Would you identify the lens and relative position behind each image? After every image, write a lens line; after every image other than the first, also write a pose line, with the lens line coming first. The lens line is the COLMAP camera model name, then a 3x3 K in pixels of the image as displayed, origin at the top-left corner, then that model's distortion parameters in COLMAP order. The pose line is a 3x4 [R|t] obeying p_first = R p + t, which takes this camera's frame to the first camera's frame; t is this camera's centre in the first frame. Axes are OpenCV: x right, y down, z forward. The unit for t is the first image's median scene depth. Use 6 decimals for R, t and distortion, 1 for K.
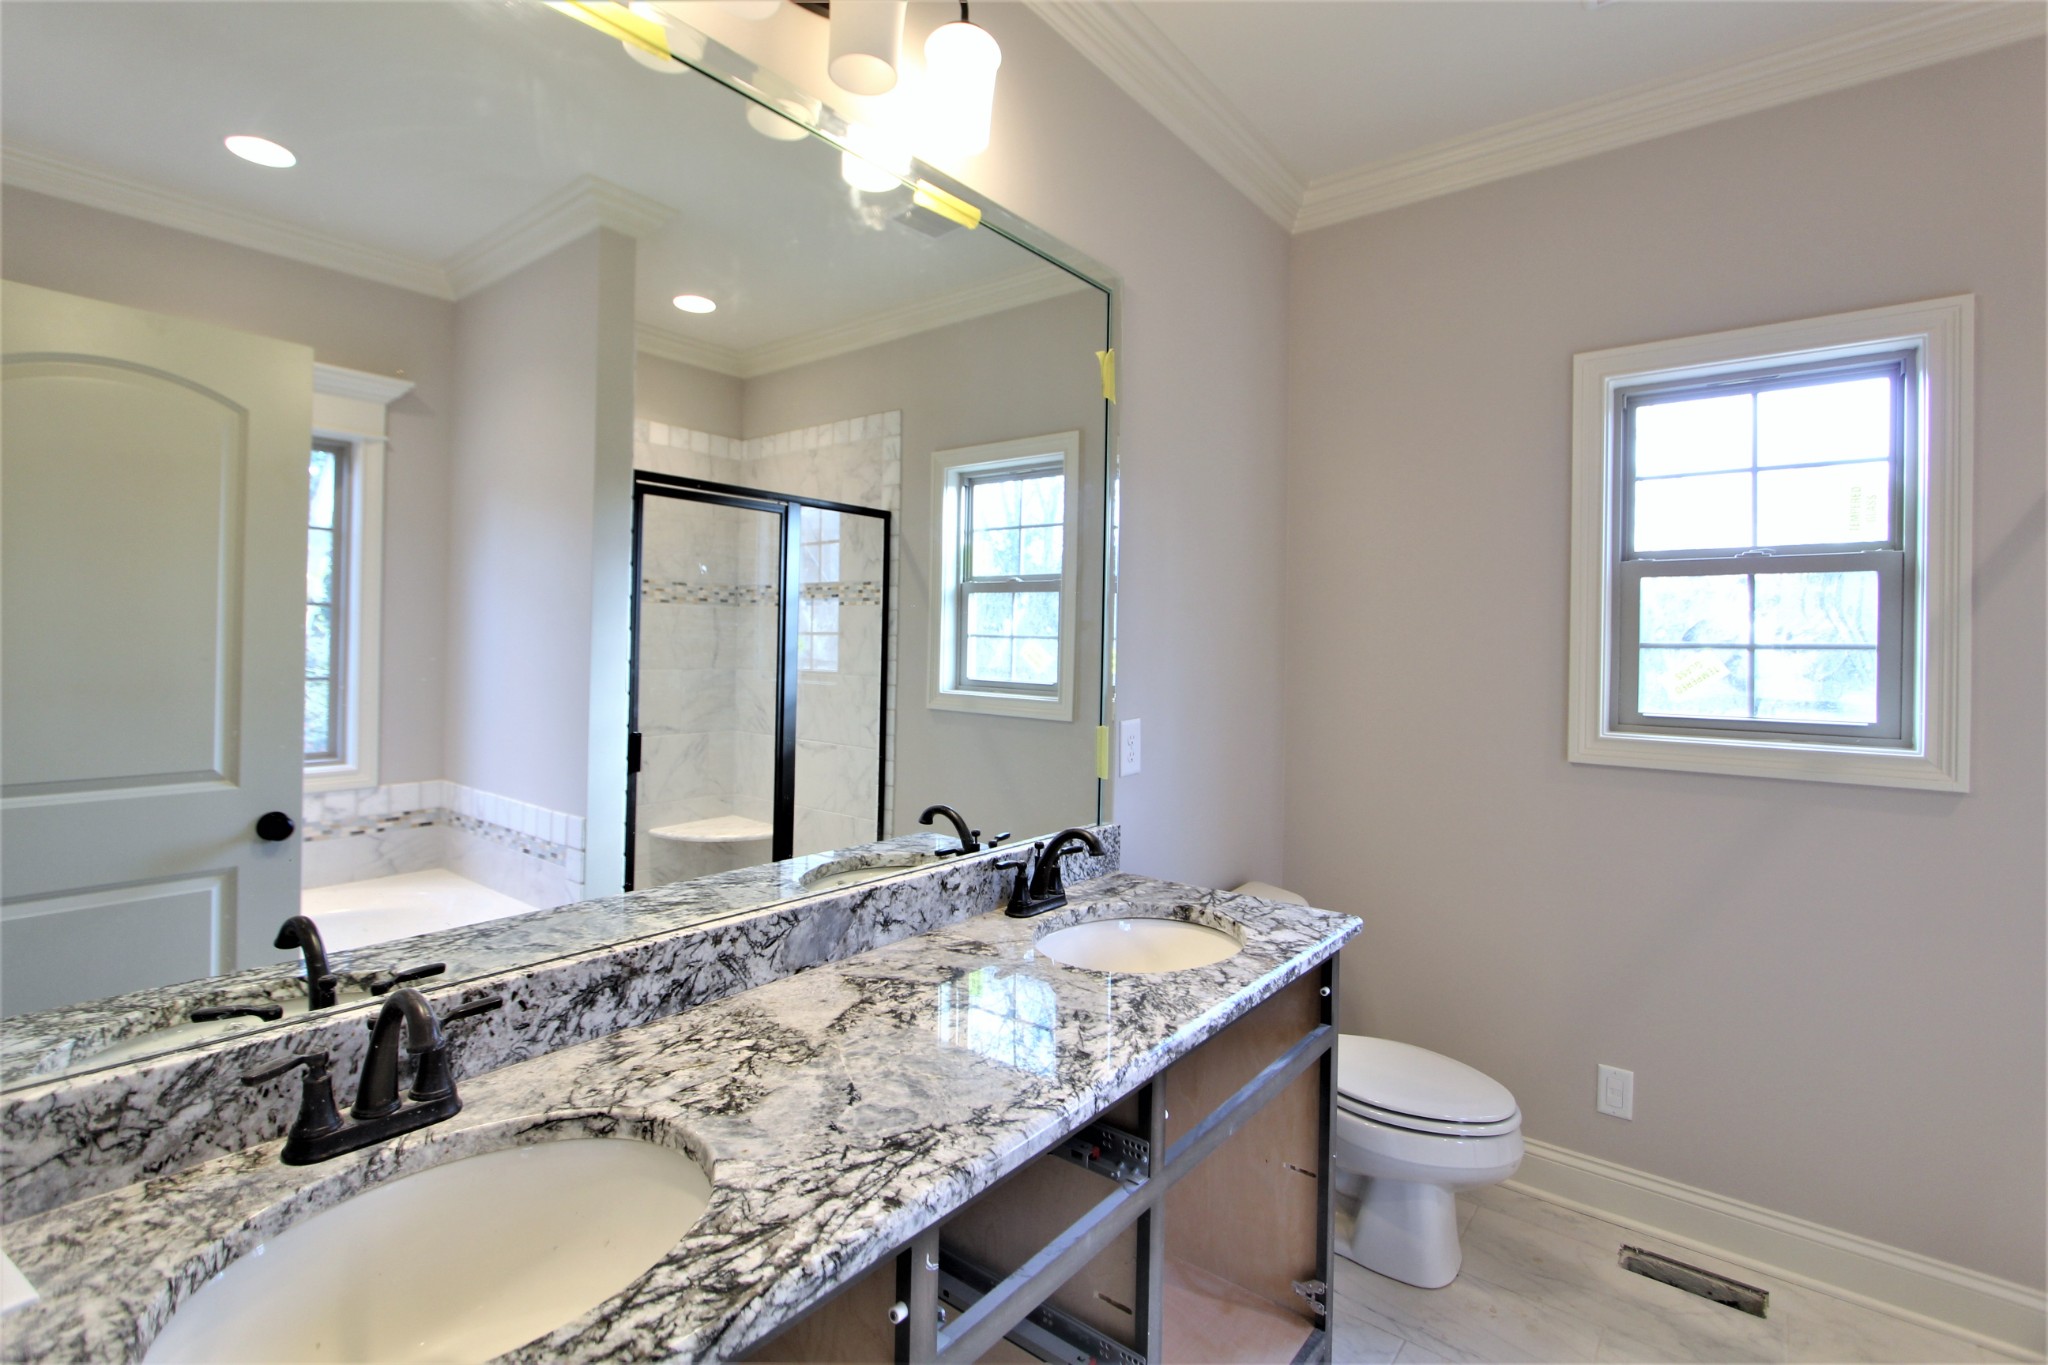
lens RADIAL K [[945.7, 0, 1001.7], [0, 945.7, 647.1], [0, 0, 1]] dist [-0.015123, 0.001620]
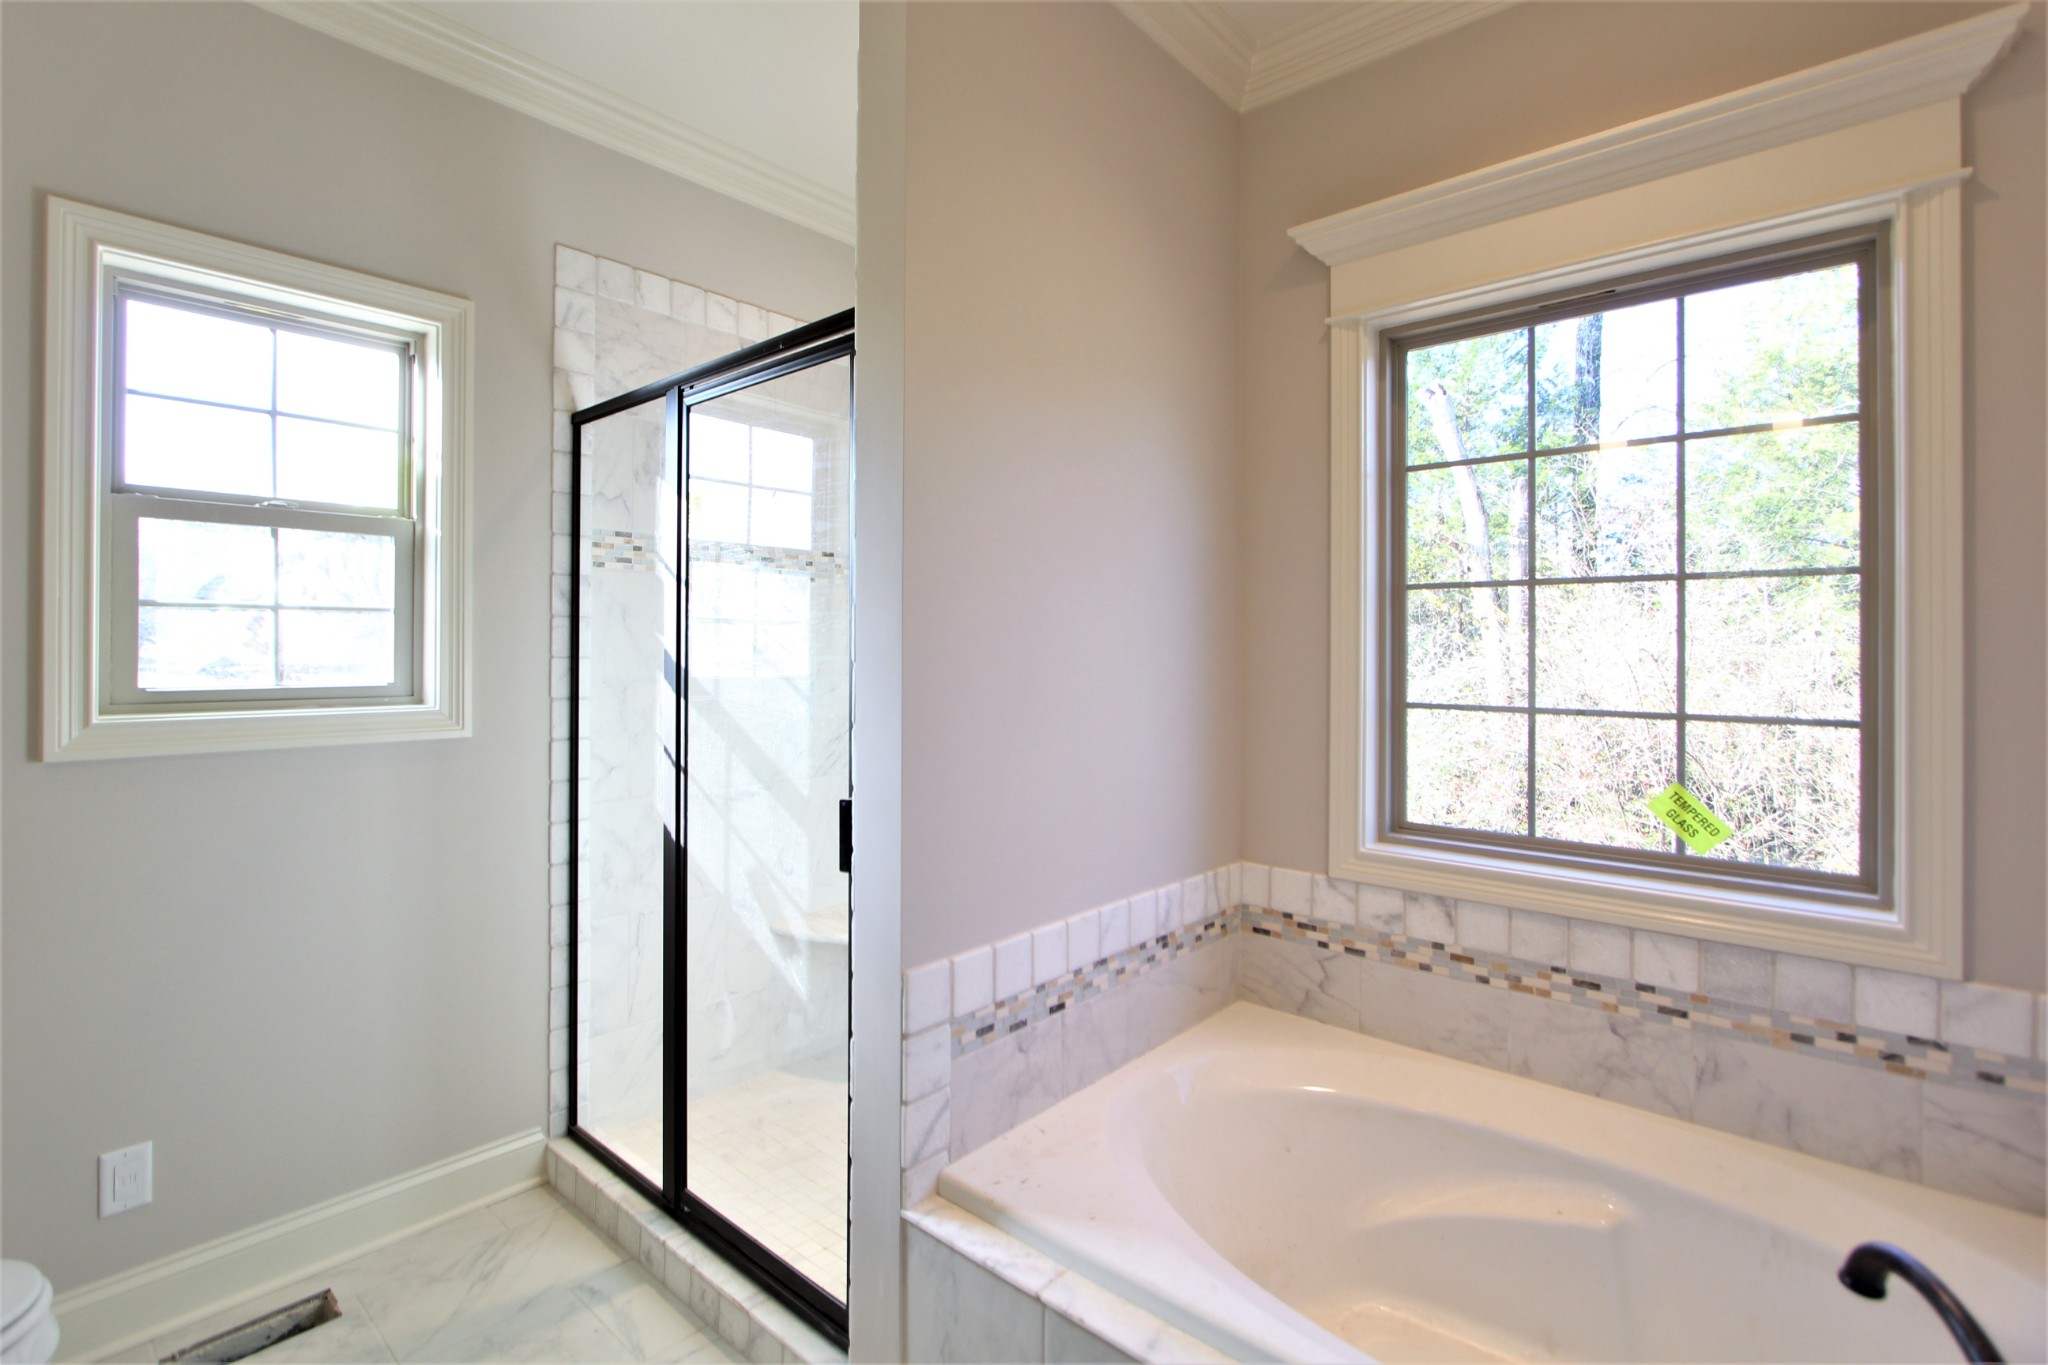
lens RADIAL K [[945.7, 0, 1001.7], [0, 945.7, 647.1], [0, 0, 1]] dist [-0.015123, 0.001620]
pose [[0.043219, -0.014579, 0.998959, -0.121633], [-0.004130, 0.999882, 0.014771, 0.034251], [-0.999057, -0.004764, 0.043154, 0.401833]]
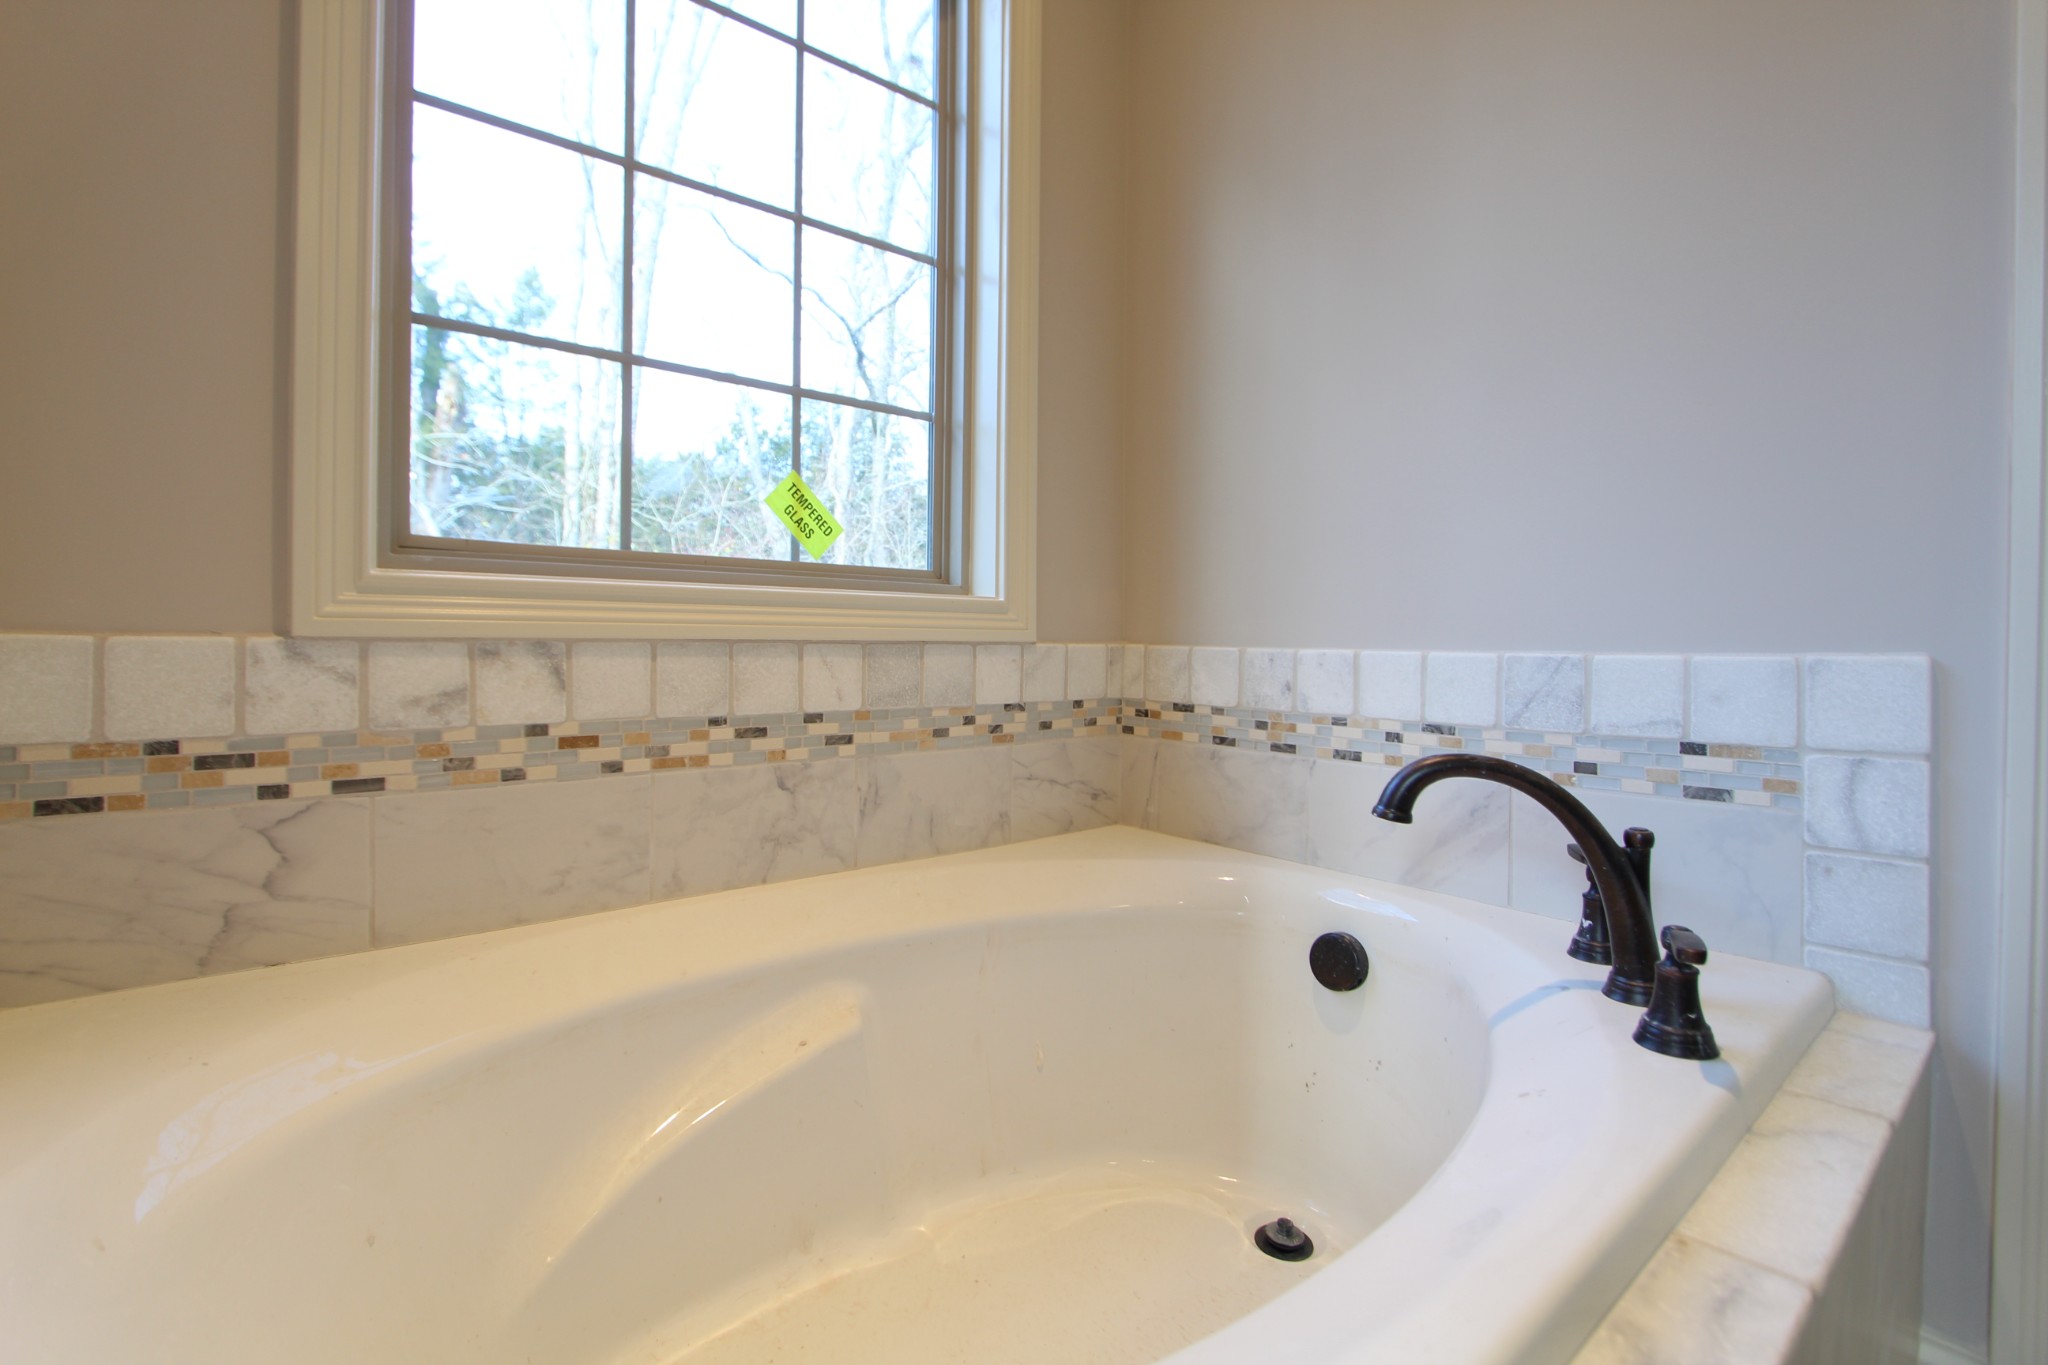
lens RADIAL K [[945.7, 0, 1001.7], [0, 945.7, 647.1], [0, 0, 1]] dist [-0.015123, 0.001620]
pose [[-0.981824, -0.031300, 0.187197, 0.776078], [-0.029038, 0.999469, 0.014816, 0.405918], [-0.187562, 0.009111, -0.982211, 0.511113]]
